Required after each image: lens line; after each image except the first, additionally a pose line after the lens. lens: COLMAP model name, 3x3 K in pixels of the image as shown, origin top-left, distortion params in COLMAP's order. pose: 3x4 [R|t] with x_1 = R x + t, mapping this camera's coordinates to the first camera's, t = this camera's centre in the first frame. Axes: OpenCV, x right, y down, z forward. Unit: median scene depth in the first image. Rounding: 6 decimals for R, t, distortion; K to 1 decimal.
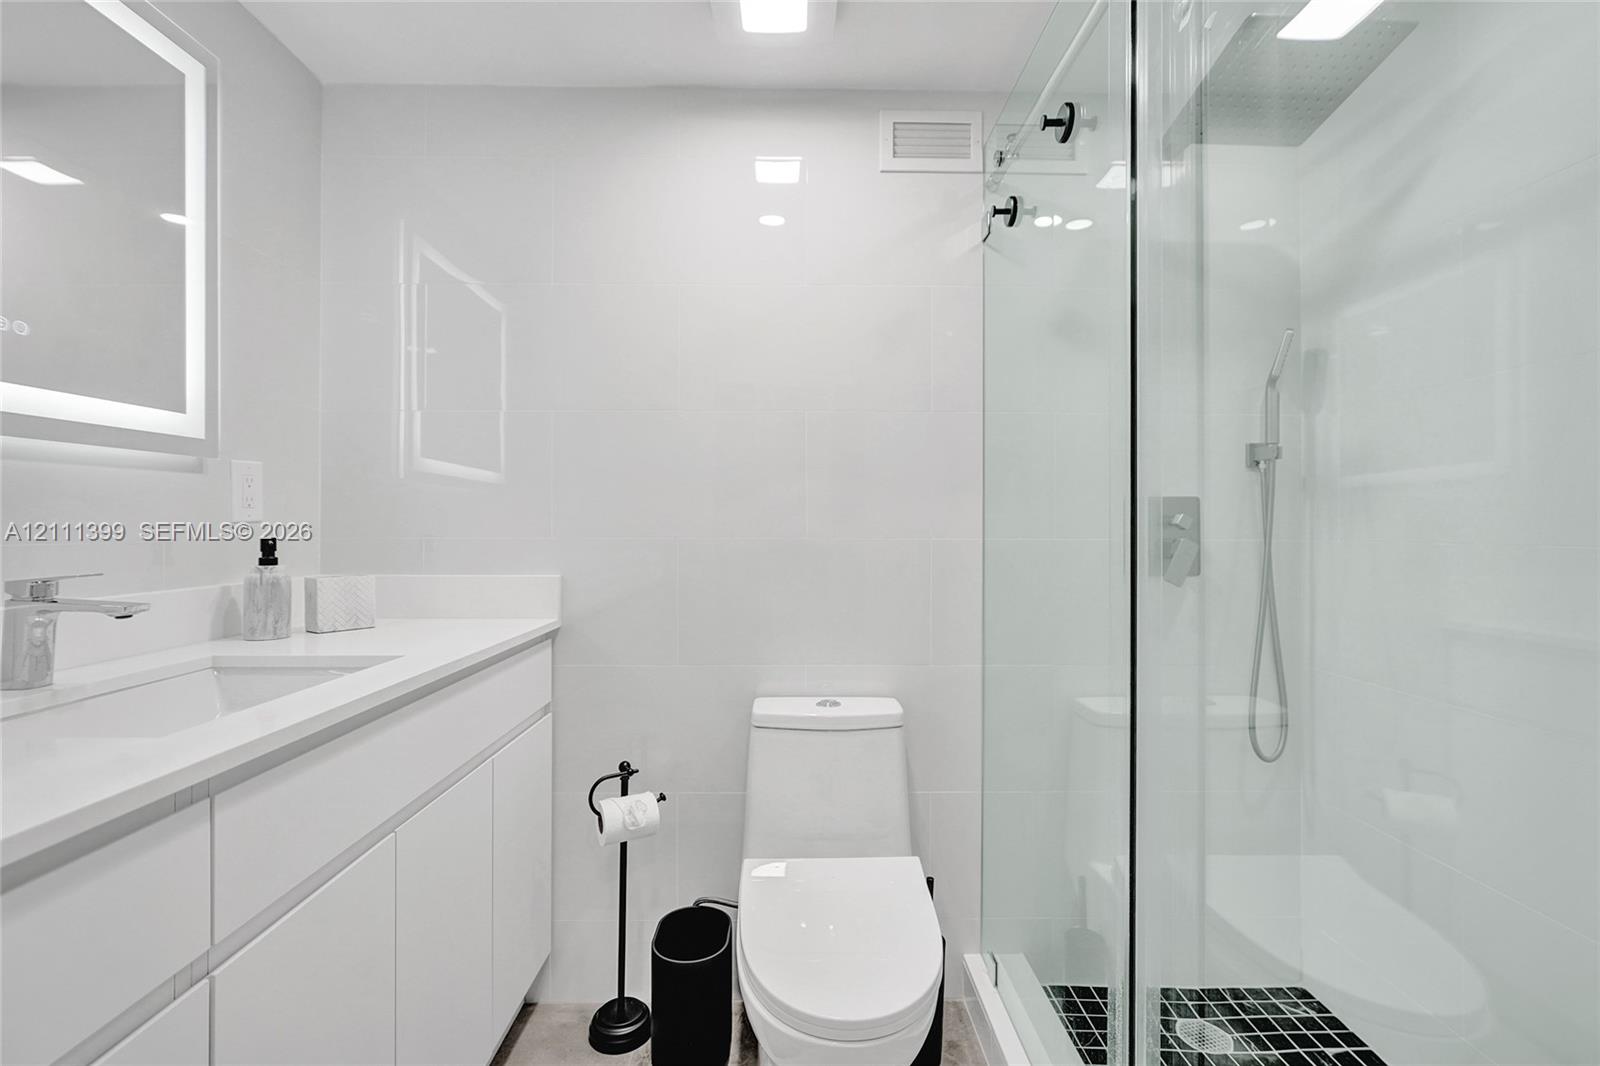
lens RADIAL K [[706.6, 0, 809.5], [0, 706.6, 528.4], [0, 0, 1]] dist [-0.002107, -0.000247]
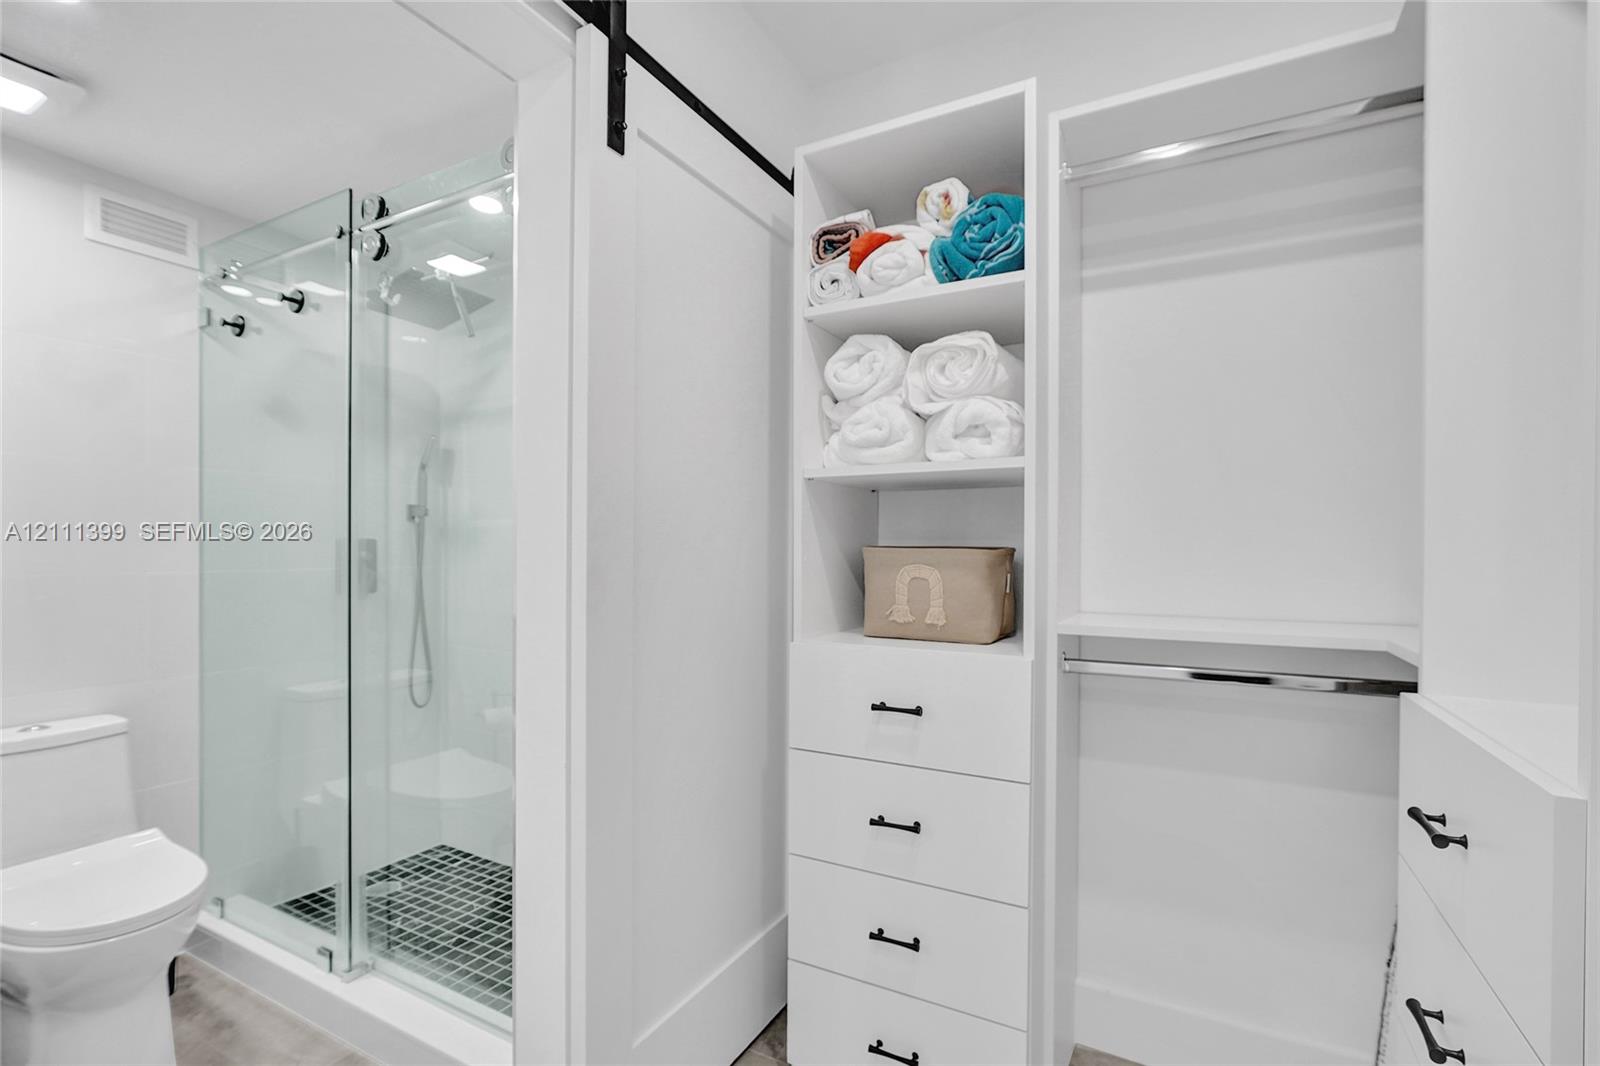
lens RADIAL K [[727.4, 0, 800.4], [0, 727.4, 553.6], [0, 0, 1]] dist [-0.011535, 0.006436]
pose [[0.488302, -0.005080, 0.872660, -0.358261], [-0.003729, 0.999962, 0.007908, -0.030916], [-0.872667, -0.007116, 0.488264, -0.544759]]
